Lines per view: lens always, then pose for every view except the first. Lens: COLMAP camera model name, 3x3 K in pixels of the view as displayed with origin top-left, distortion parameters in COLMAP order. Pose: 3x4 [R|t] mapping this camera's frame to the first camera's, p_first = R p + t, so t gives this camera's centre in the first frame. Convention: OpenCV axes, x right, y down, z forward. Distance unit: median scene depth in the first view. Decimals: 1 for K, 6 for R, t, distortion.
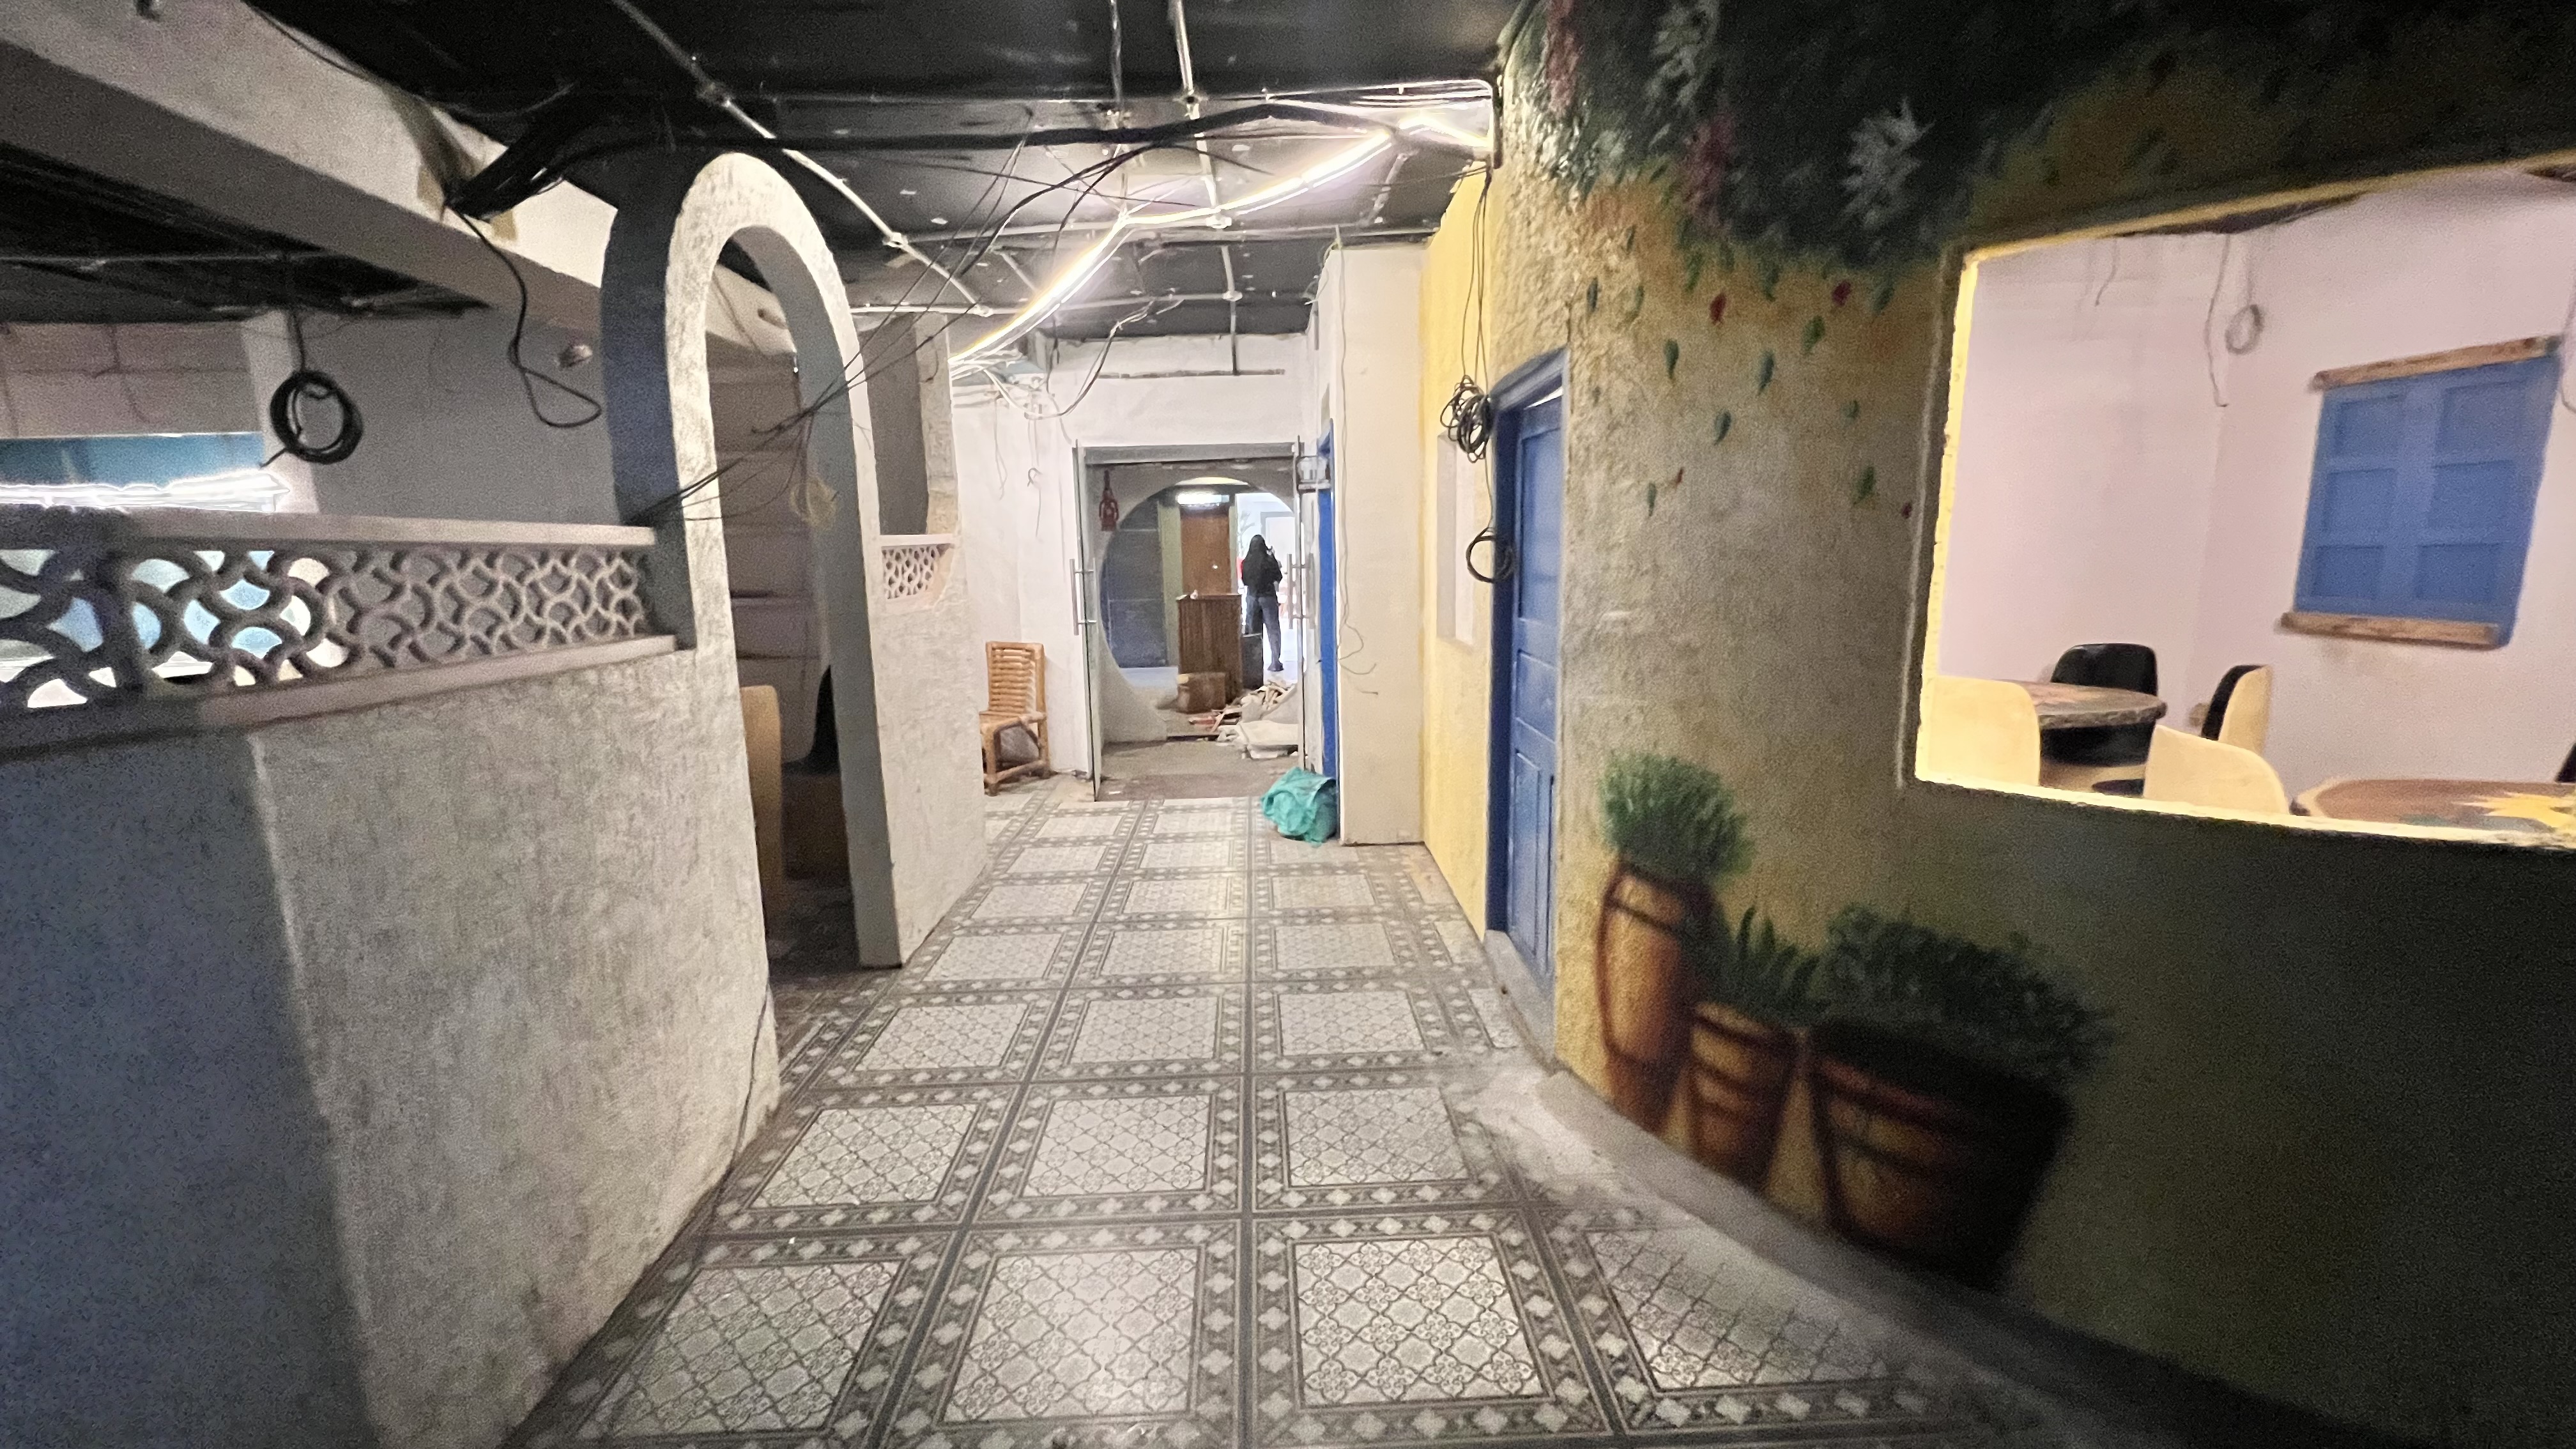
lens RADIAL K [[1022.7, 0, 1290.6], [0, 1022.7, 721.1], [0, 0, 1]] dist [-0.000302, 0.000166]
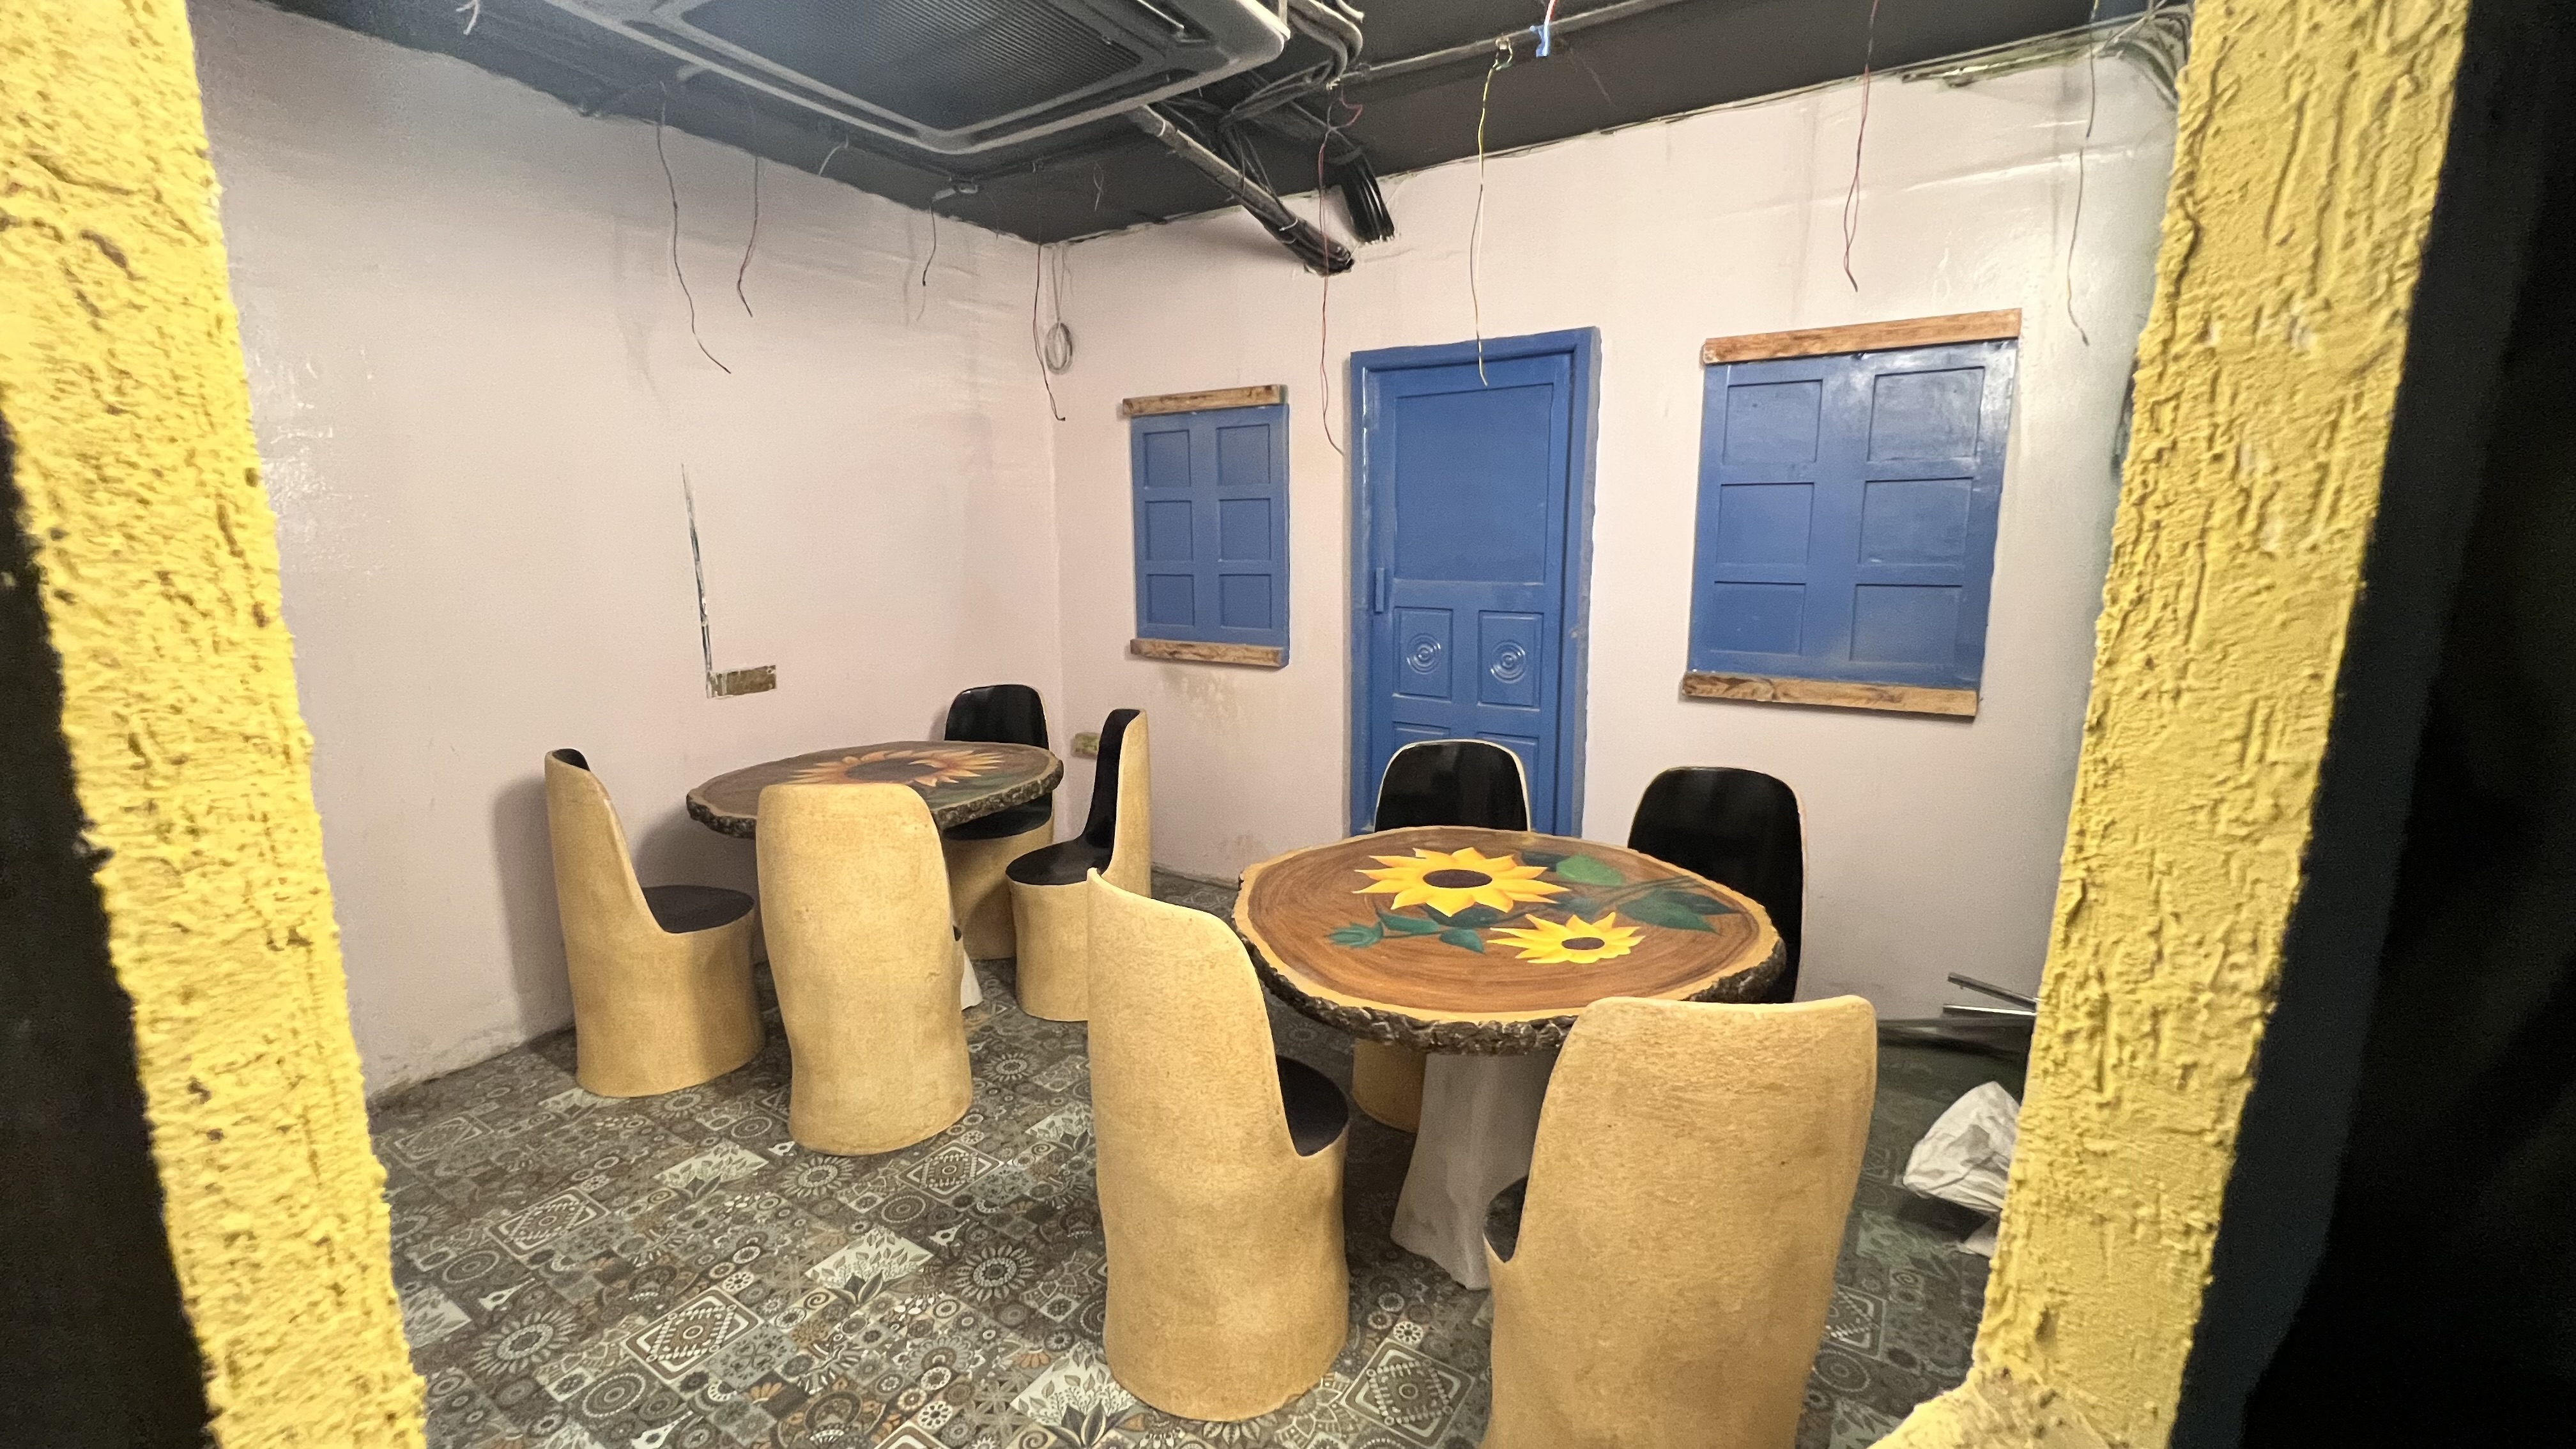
lens RADIAL K [[1031.5, 0, 1282.3], [0, 1031.5, 721.1], [0, 0, 1]] dist [-0.001862, 0.001153]
pose [[0.574572, -0.119999, 0.809609, 0.252911], [0.130045, 0.990012, 0.054446, -0.068108], [-0.808056, 0.074002, 0.584439, 0.324040]]
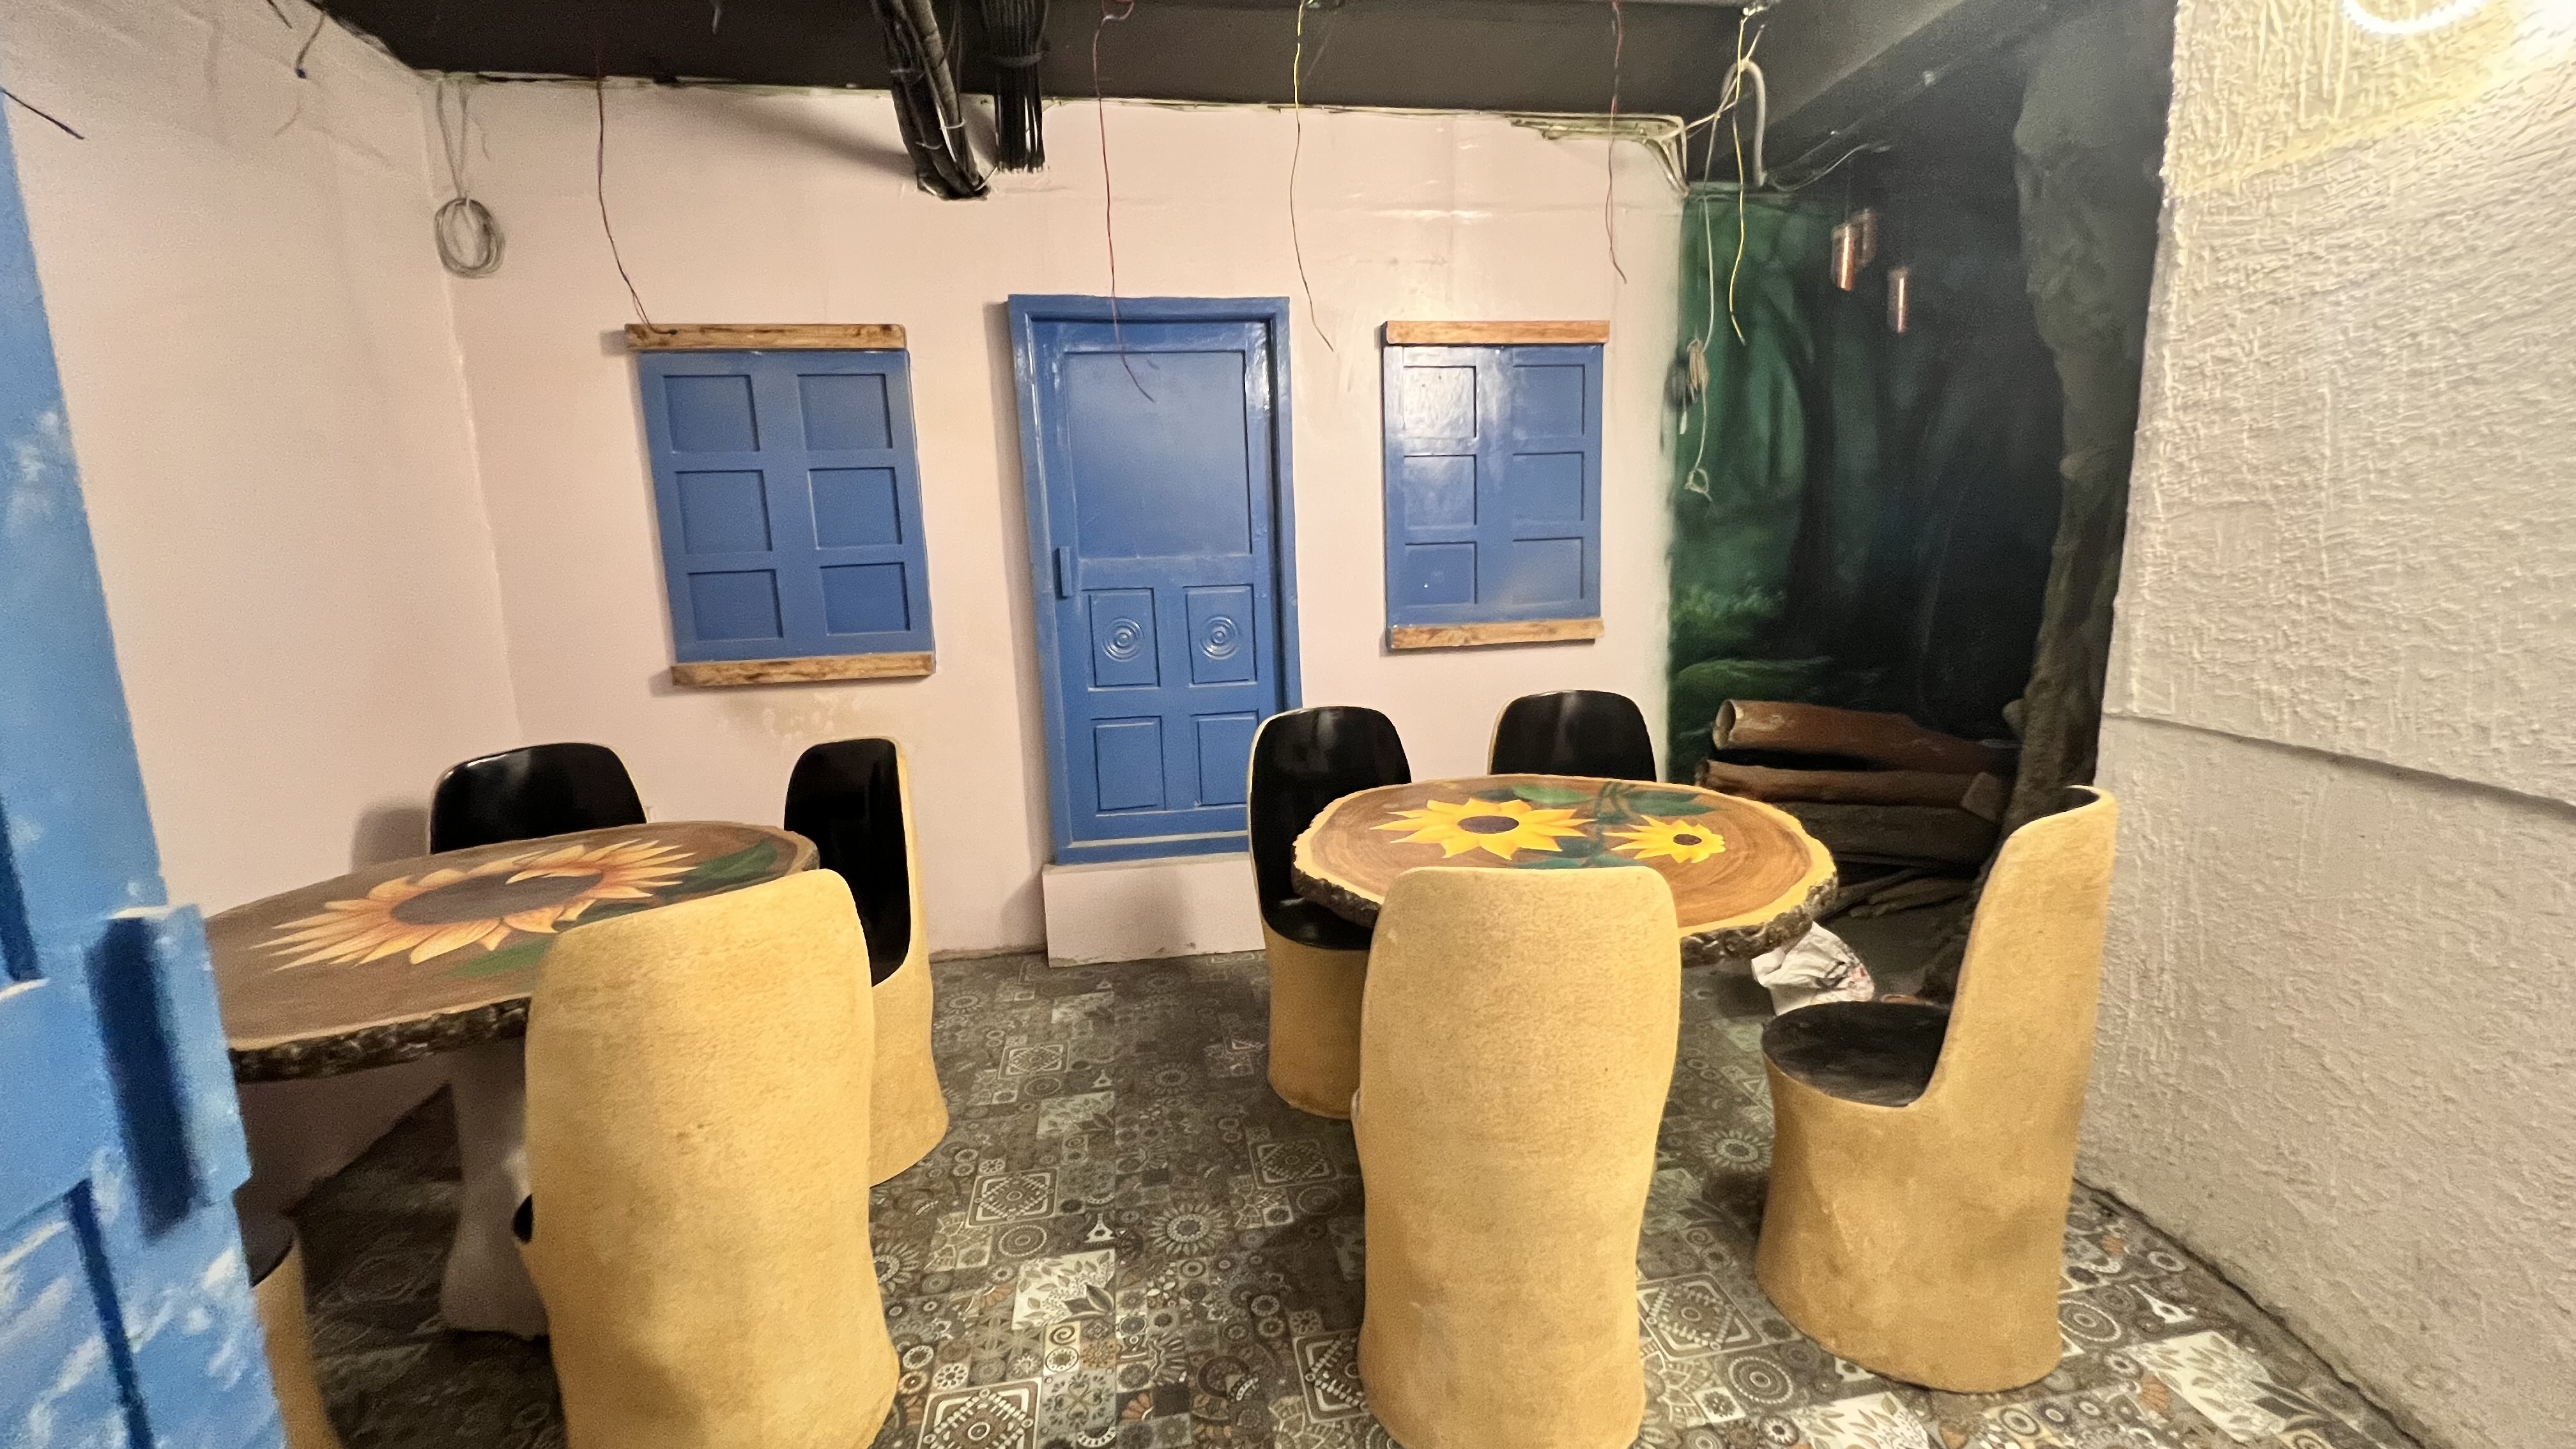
lens RADIAL K [[1031.5, 0, 1282.3], [0, 1031.5, 721.1], [0, 0, 1]] dist [-0.001862, 0.001153]
pose [[-0.121404, -0.137519, 0.983031, 0.231088], [0.207859, 0.964876, 0.160650, -0.103766], [-0.970595, 0.223836, -0.088556, 0.712666]]
